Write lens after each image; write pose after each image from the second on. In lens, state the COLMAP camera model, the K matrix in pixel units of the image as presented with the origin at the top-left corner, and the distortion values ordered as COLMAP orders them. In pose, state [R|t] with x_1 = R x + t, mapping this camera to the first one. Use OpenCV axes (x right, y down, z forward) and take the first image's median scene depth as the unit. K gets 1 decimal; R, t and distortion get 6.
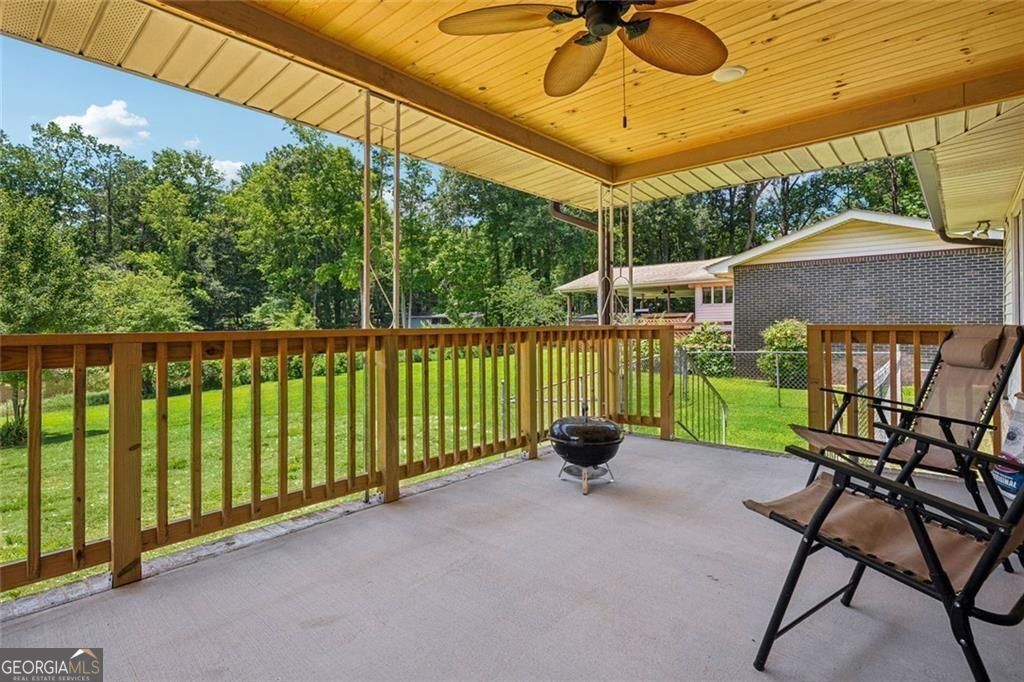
lens RADIAL K [[521.3, 0, 513.2], [0, 521.3, 317.8], [0, 0, 1]] dist [-0.001270, 0.000196]
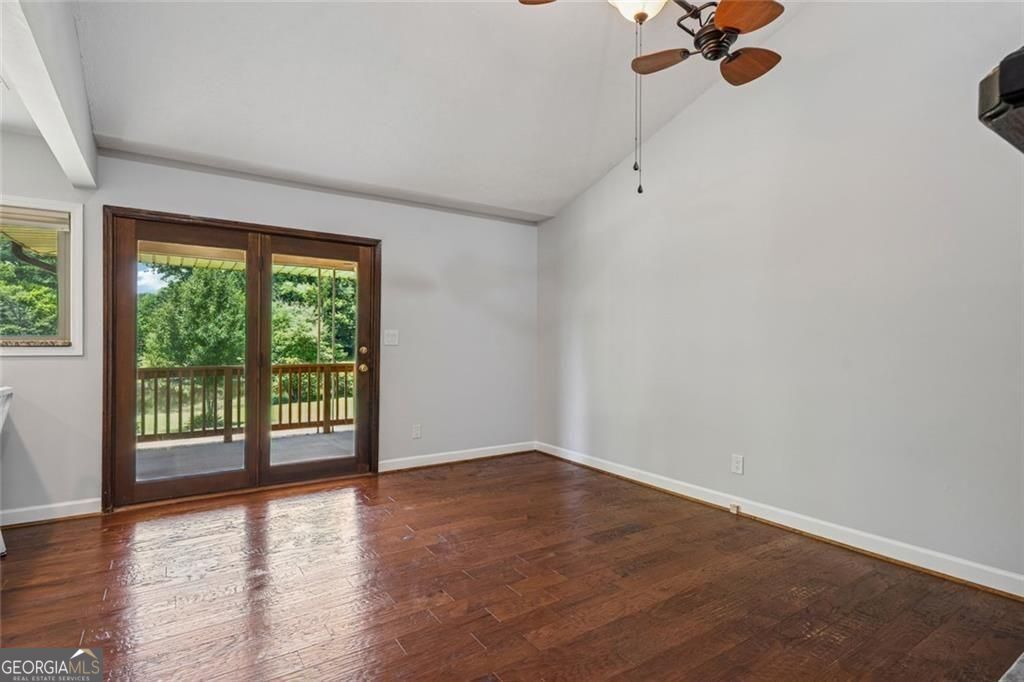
lens RADIAL K [[500.8, 0, 512.0], [0, 500.8, 341.0], [0, 0, 1]] dist [0.000558, -0.000274]
pose [[0.975597, 0.004511, -0.219522, 0.388025], [-0.002532, 0.999954, 0.009293, -0.038417], [0.219554, -0.008510, 0.975563, -0.384629]]
